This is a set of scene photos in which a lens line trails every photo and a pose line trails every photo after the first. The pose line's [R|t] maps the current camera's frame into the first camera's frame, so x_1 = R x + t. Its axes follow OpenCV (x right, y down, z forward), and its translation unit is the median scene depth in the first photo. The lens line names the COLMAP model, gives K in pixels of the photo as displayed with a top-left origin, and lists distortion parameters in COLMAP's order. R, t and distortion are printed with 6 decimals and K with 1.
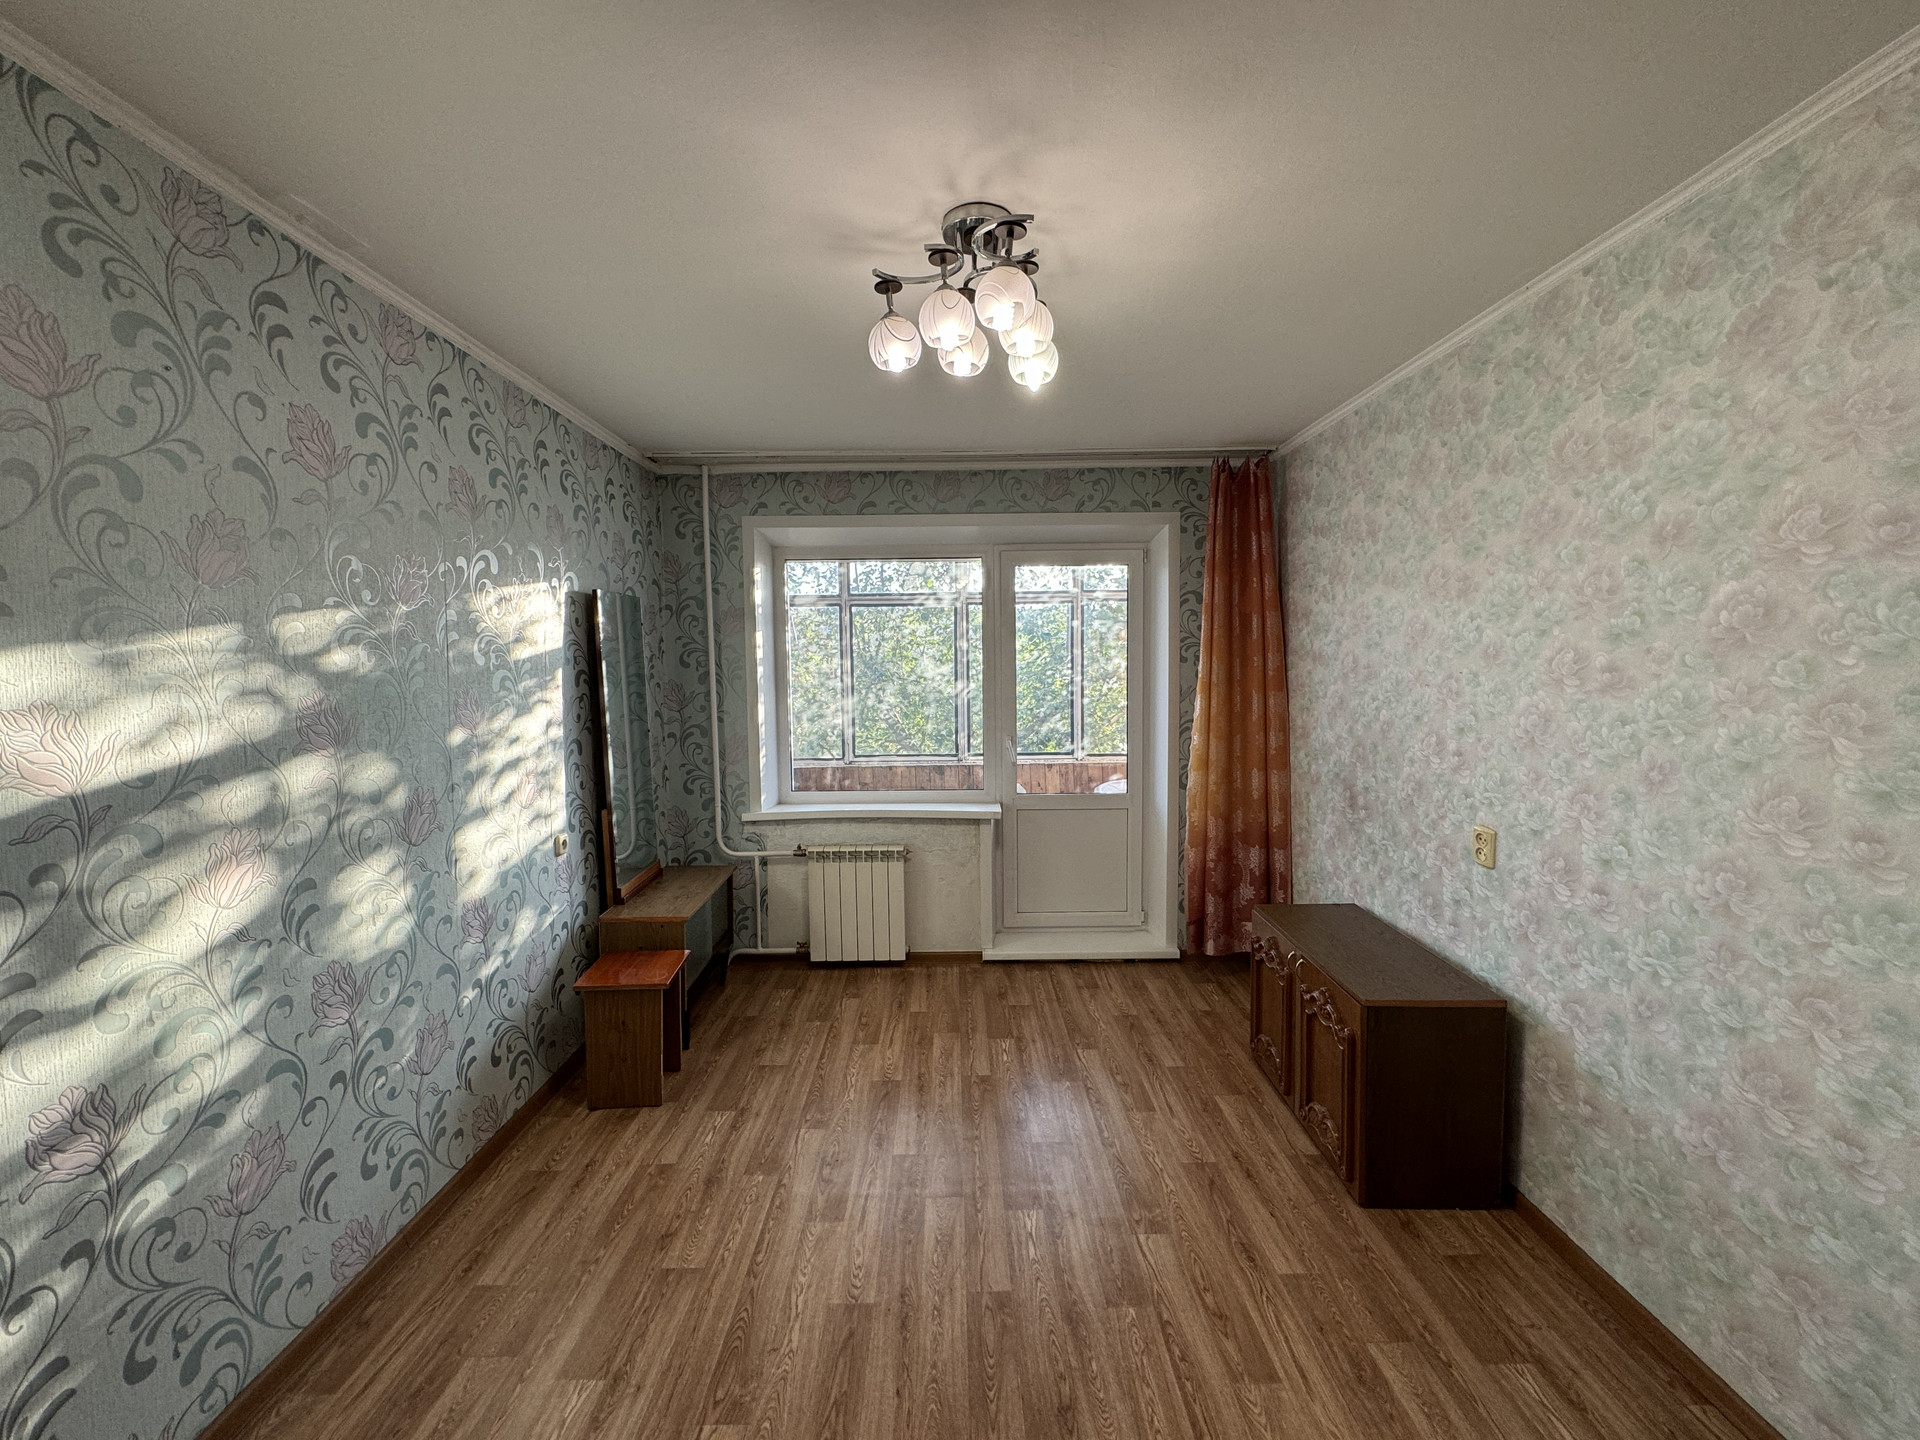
lens RADIAL K [[766.2, 0, 950.7], [0, 766.2, 725.5], [0, 0, 1]] dist [-0.002991, 0.000522]
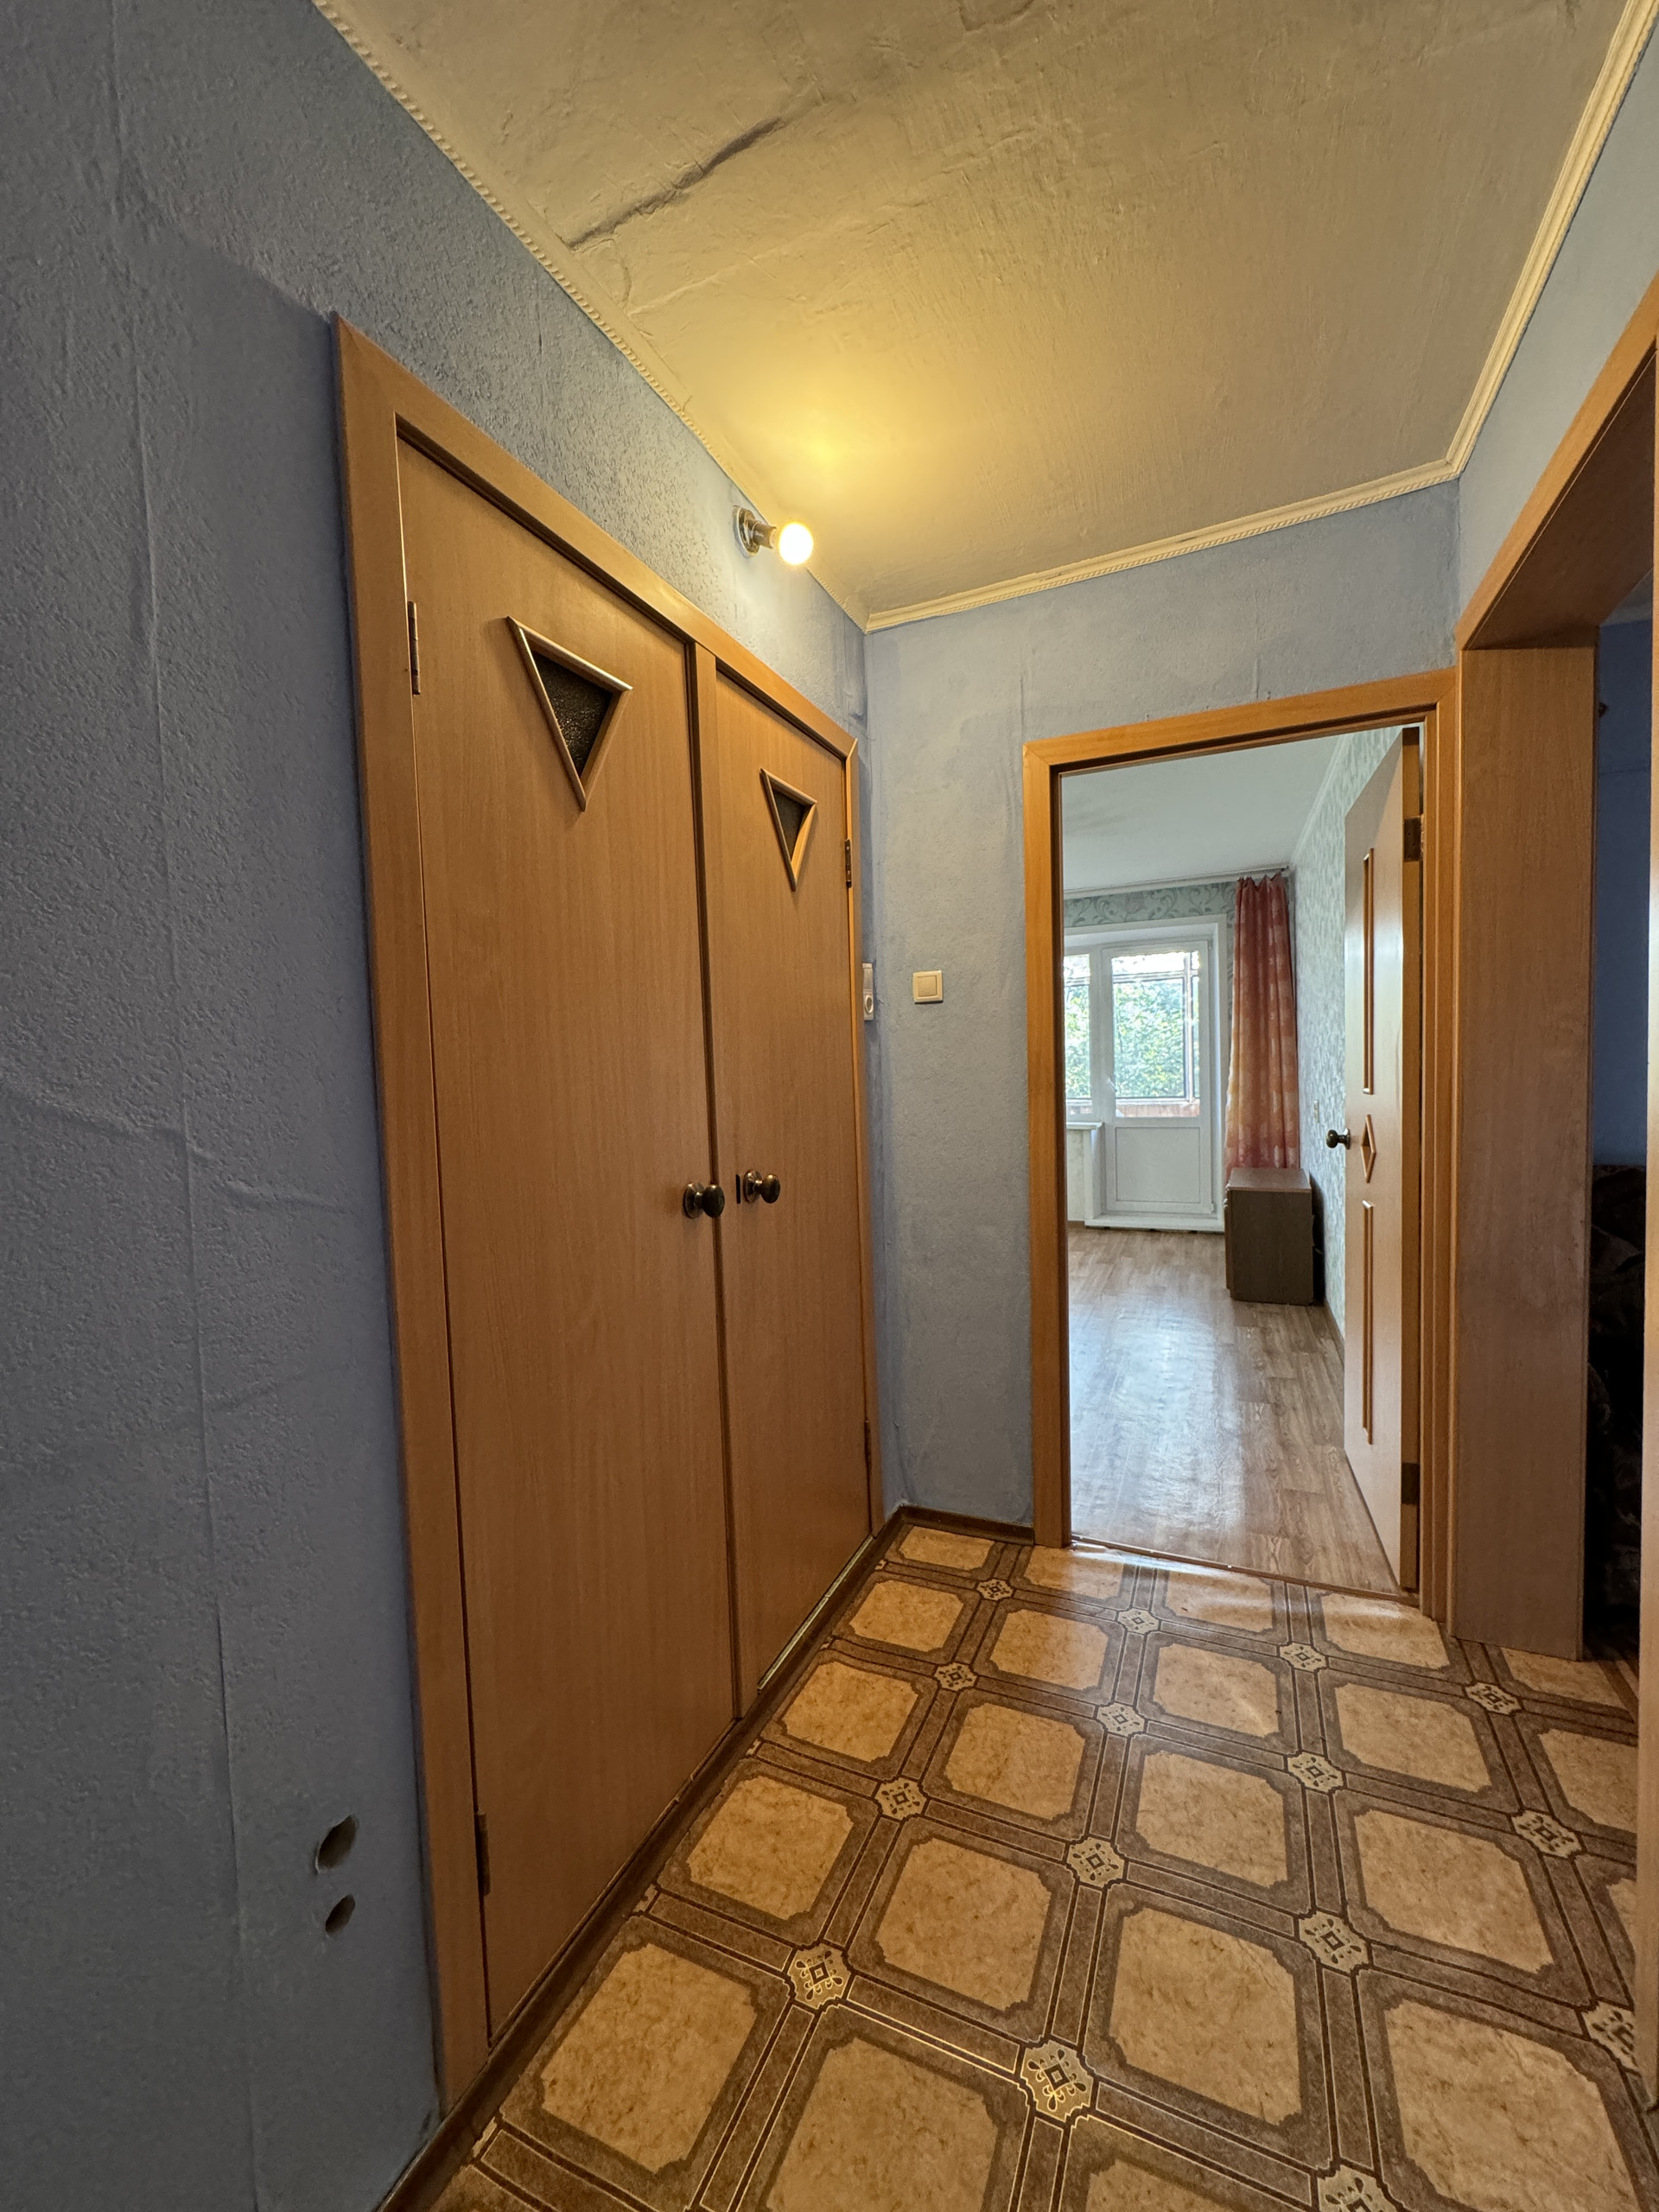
lens RADIAL K [[882.7, 0, 828.5], [0, 882.7, 1113.7], [0, 0, 1]] dist [-0.002991, 0.000522]
pose [[0.918929, 0.004014, -0.394403, 0.495485], [-0.008798, 0.999908, -0.010322, 0.212831], [0.394326, 0.012955, 0.918879, -1.456273]]
